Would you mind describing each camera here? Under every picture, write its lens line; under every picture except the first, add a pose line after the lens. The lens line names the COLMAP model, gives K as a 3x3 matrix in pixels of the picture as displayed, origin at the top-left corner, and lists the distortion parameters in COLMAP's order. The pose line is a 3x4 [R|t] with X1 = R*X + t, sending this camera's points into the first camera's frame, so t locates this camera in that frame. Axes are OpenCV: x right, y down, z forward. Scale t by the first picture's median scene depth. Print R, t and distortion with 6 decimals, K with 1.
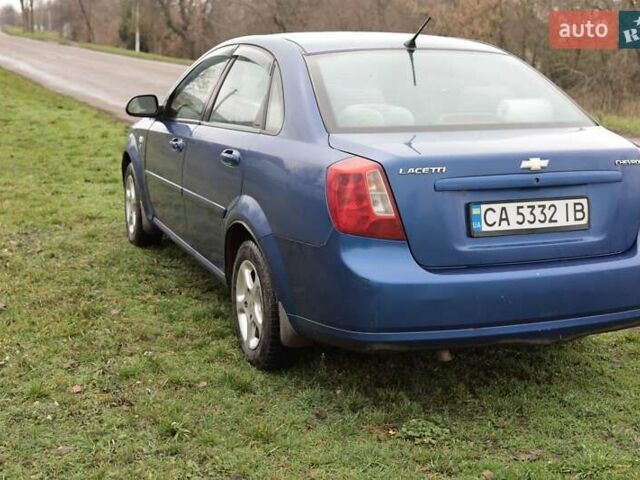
lens RADIAL K [[1041.4, 0, 320.3], [0, 1041.4, 245.7], [0, 0, 1]] dist [-0.003623, 0.000000]
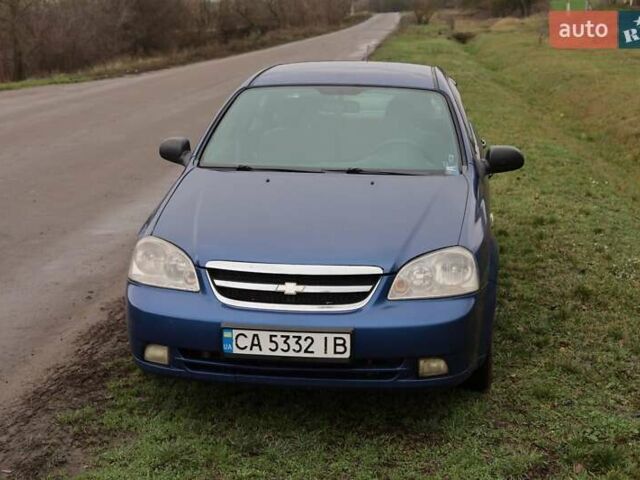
lens RADIAL K [[1041.4, 0, 321.1], [0, 1041.4, 242.5], [0, 0, 1]] dist [-0.003623, 0.000000]
pose [[0.876060, 0.164446, -0.453295, 0.689662], [-0.064077, 0.971416, 0.228571, -0.368809], [0.477926, -0.171196, 0.861556, 0.133966]]
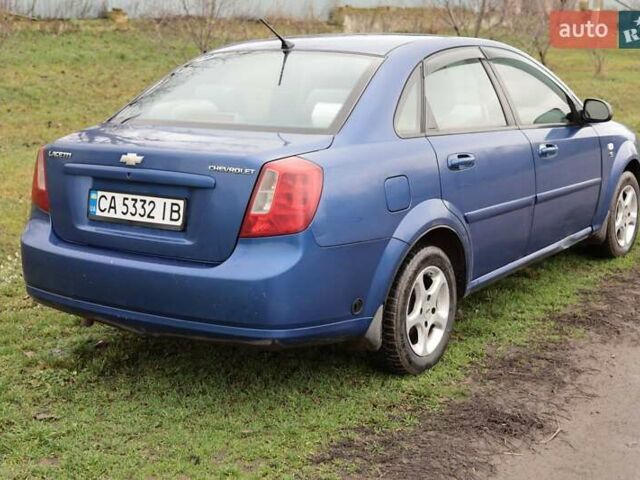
lens RADIAL K [[1041.4, 0, 320.8], [0, 1041.4, 237.4], [0, 0, 1]] dist [-0.003623, 0.000000]
pose [[0.563600, 0.146248, -0.812998, 1.163949], [-0.154958, 0.985449, 0.069847, -0.102203], [0.811383, 0.086615, 0.578062, 0.547822]]
